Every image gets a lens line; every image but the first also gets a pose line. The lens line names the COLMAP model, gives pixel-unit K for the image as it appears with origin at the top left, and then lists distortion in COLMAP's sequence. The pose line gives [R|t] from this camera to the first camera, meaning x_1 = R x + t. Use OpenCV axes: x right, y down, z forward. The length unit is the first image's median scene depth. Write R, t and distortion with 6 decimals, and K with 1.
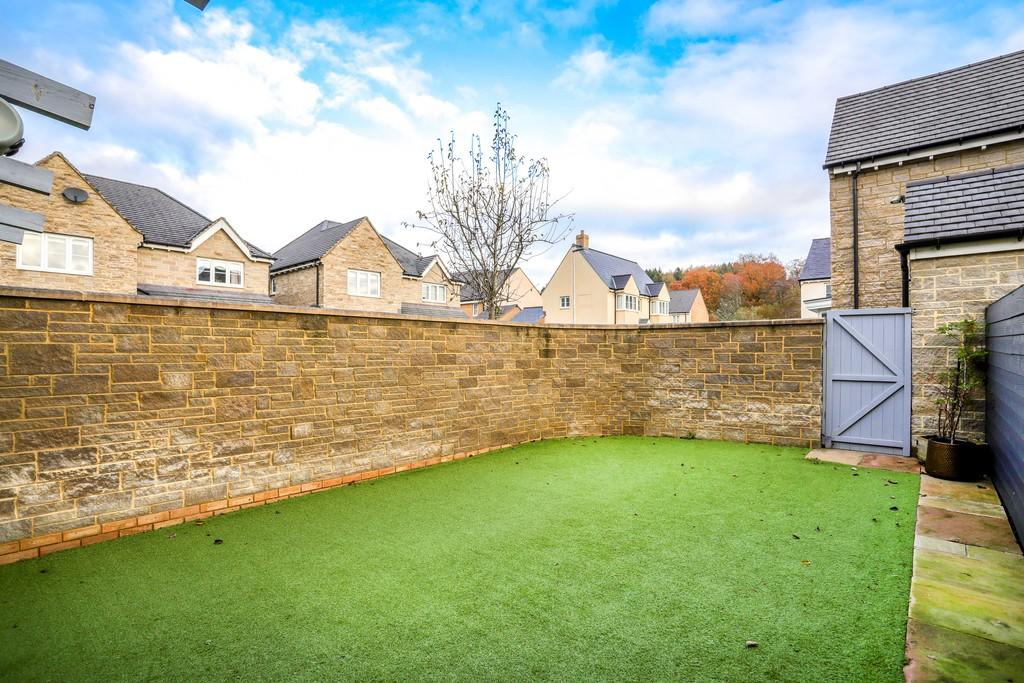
lens RADIAL K [[503.1, 0, 512.8], [0, 503.1, 350.3], [0, 0, 1]] dist [-0.055619, 0.009999]
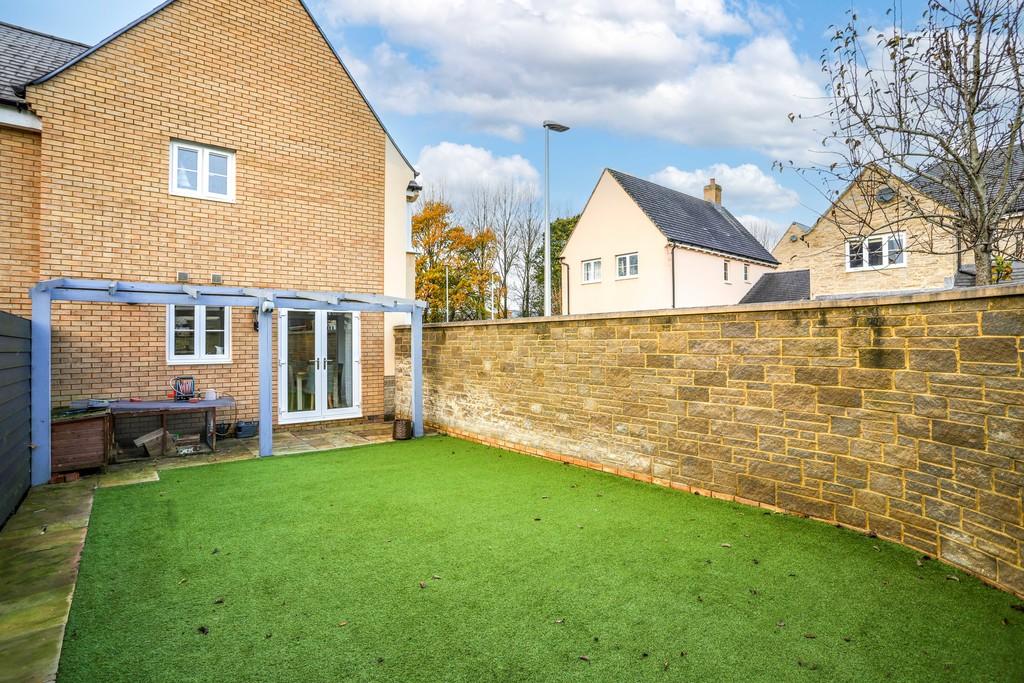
lens RADIAL K [[503.1, 0, 514.6], [0, 503.1, 337.7], [0, 0, 1]] dist [-0.055619, 0.009999]
pose [[-0.177454, -0.004342, -0.984119, 0.720633], [0.012267, 0.999903, -0.006624, -0.018322], [0.984053, -0.013247, -0.177384, 0.917168]]
